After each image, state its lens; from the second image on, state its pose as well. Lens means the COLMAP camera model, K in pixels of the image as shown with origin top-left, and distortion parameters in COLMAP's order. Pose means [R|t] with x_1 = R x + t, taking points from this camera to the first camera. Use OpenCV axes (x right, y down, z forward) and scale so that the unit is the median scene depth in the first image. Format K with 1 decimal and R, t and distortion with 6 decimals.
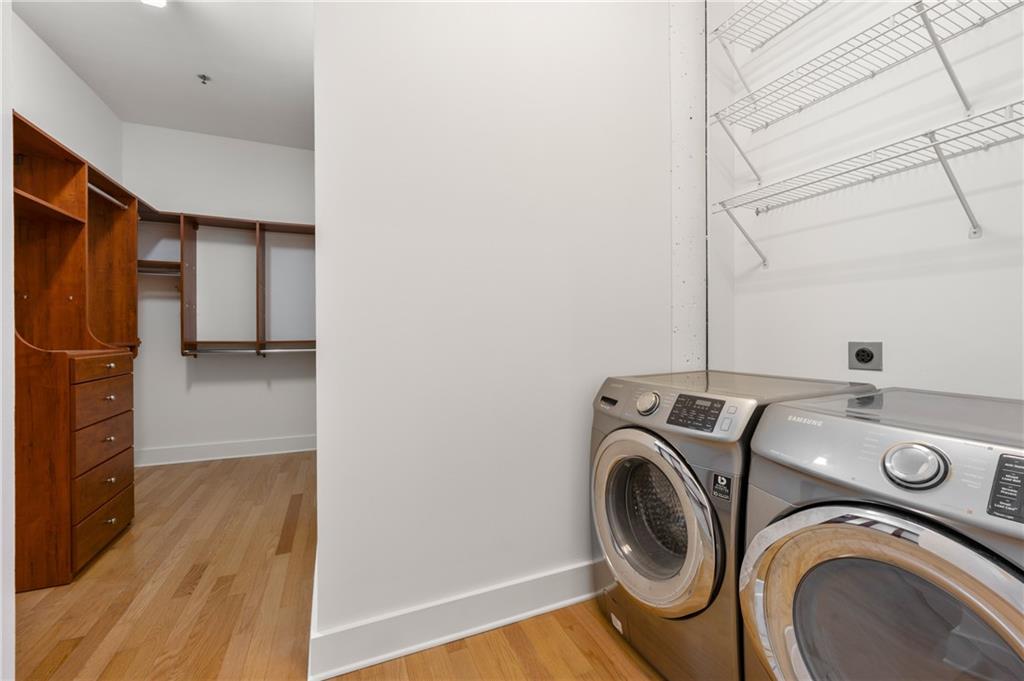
lens RADIAL K [[414.8, 0, 507.4], [0, 414.8, 325.5], [0, 0, 1]] dist [-0.000867, -0.000099]
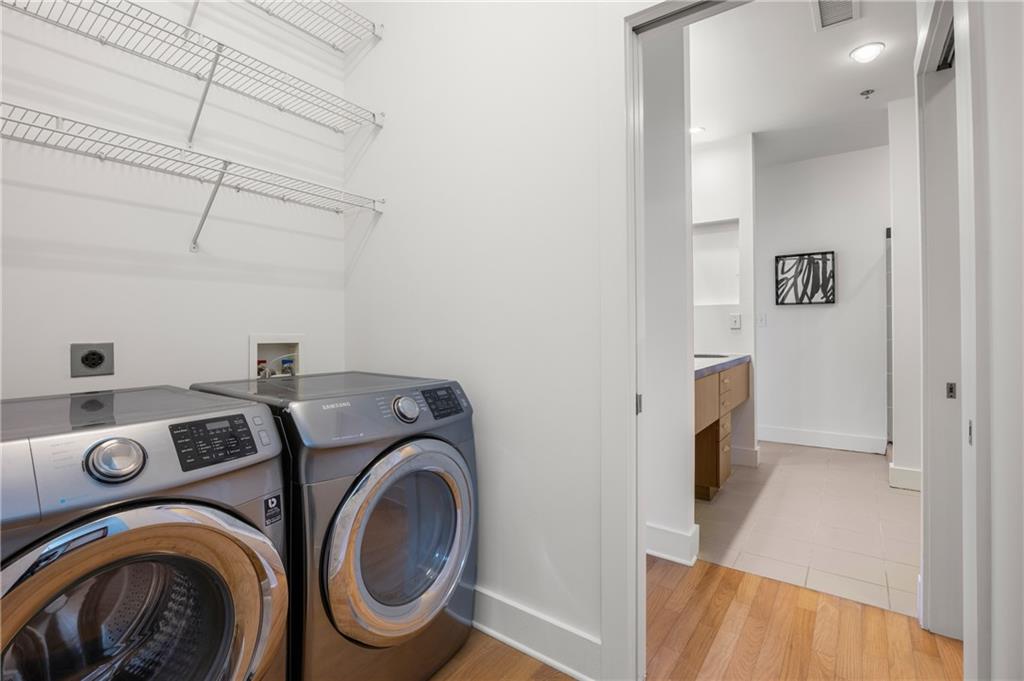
lens RADIAL K [[451.5, 0, 512.0], [0, 451.5, 340.5], [0, 0, 1]] dist [-0.053719, 0.000029]
pose [[-0.506270, -0.015225, 0.862241, -0.367199], [-0.005425, 0.999881, 0.014470, 0.017111], [-0.862358, 0.002648, -0.506292, 0.740401]]
